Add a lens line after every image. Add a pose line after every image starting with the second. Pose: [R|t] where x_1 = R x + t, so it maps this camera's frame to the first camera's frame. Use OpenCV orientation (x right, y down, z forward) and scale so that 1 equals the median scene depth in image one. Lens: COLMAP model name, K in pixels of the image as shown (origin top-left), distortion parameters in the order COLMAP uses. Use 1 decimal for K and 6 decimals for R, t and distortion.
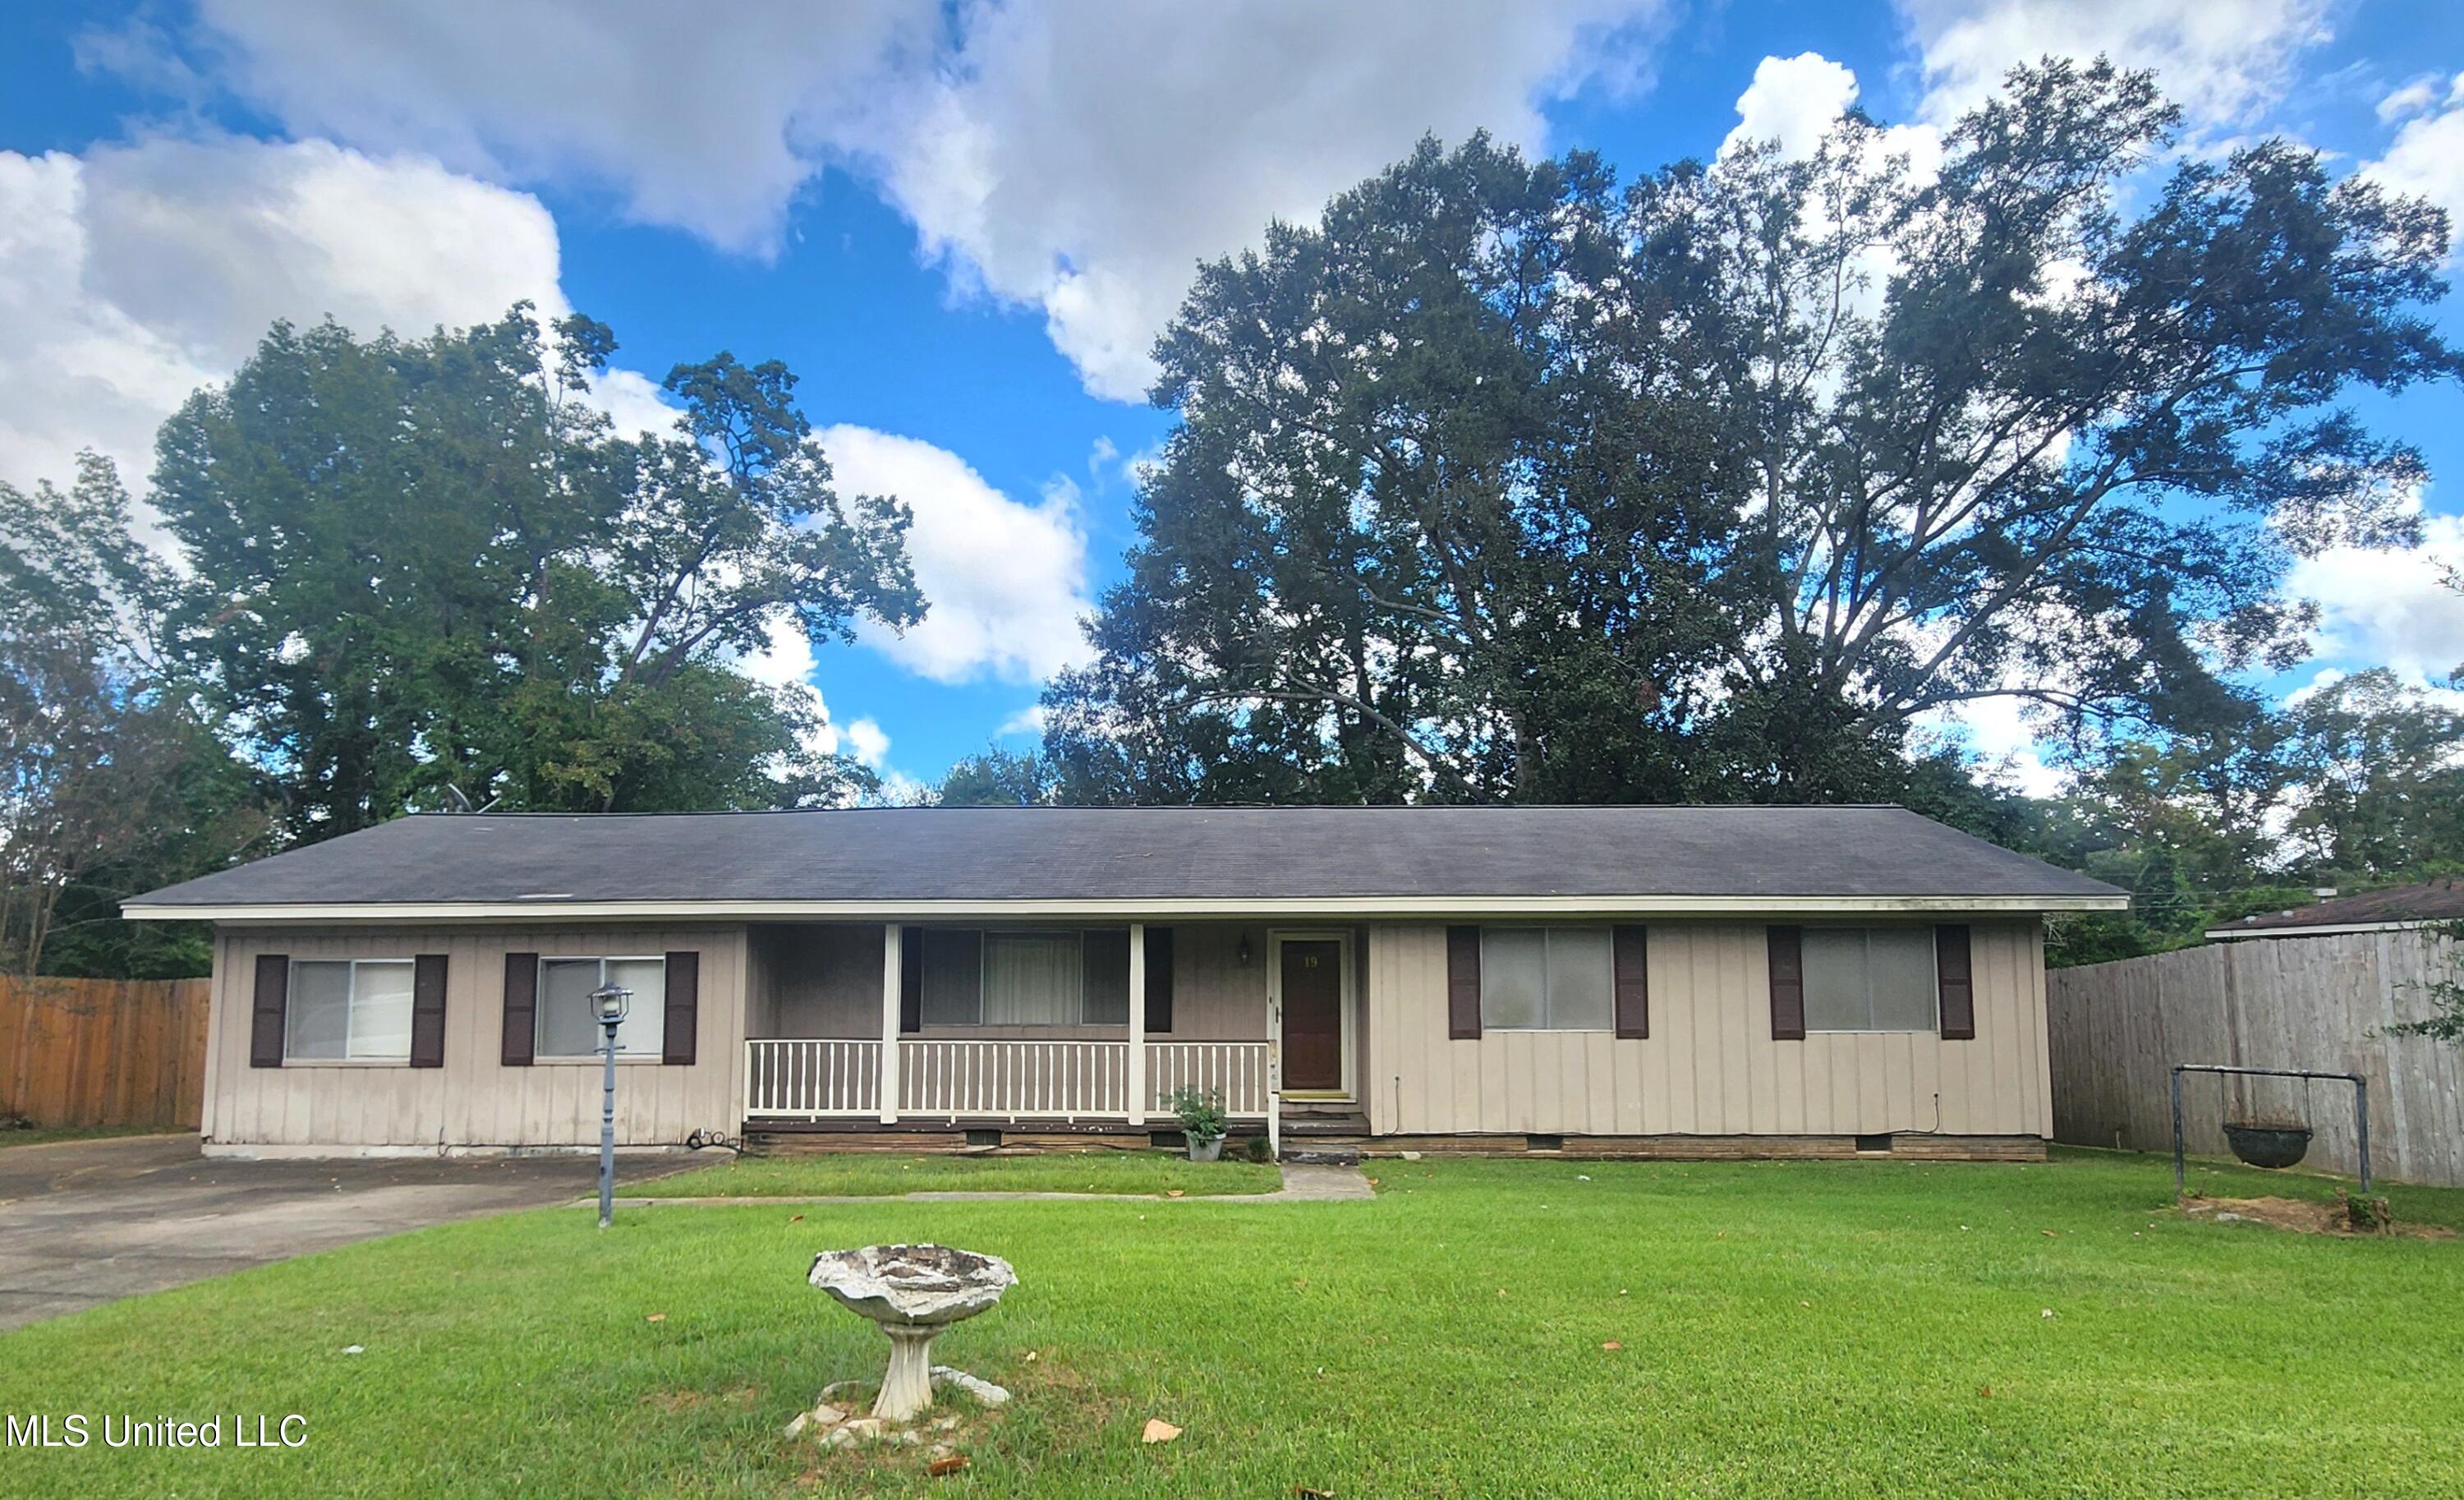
lens RADIAL K [[959.5, 0, 1294.1], [0, 959.5, 864.3], [0, 0, 1]] dist [0.000522, 0.000359]
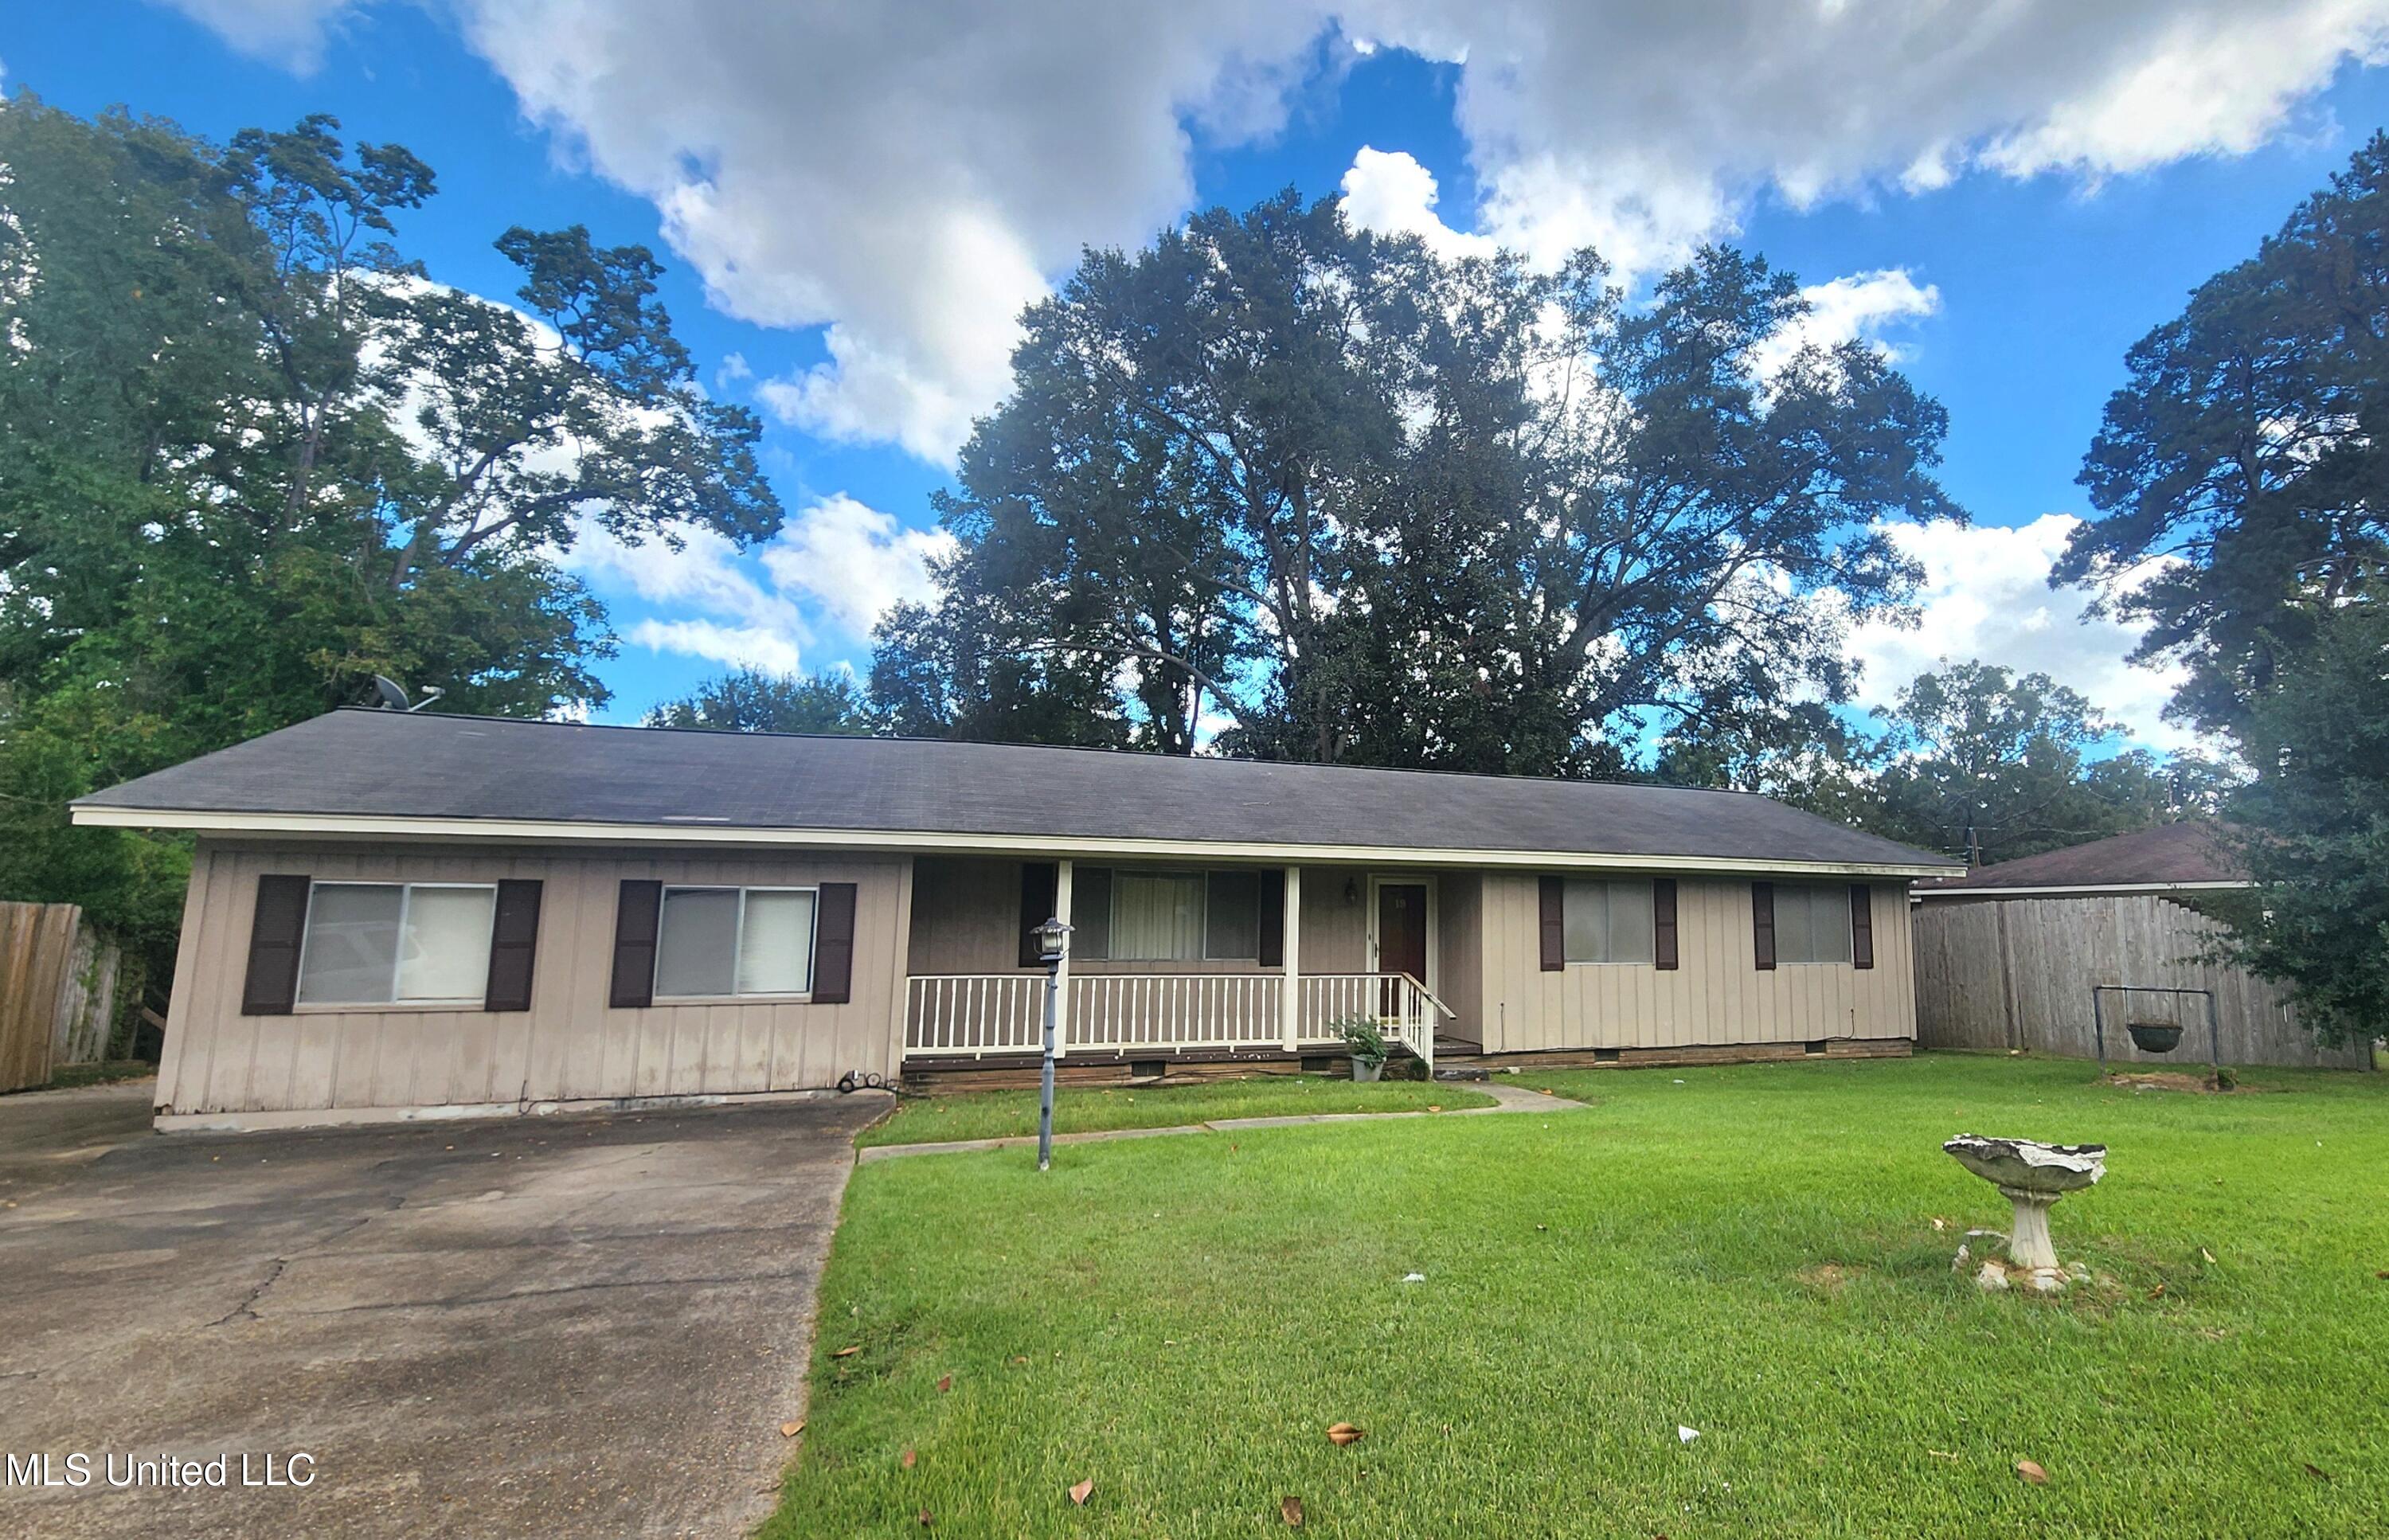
lens RADIAL K [[901.5, 0, 1194.1], [0, 901.5, 769.0], [0, 0, 1]] dist [0.000978, -0.000549]
pose [[0.955109, 0.059135, 0.290294, -0.564869], [-0.046670, 0.997674, -0.049680, 0.006257], [-0.292557, 0.033902, 0.955647, 0.038490]]
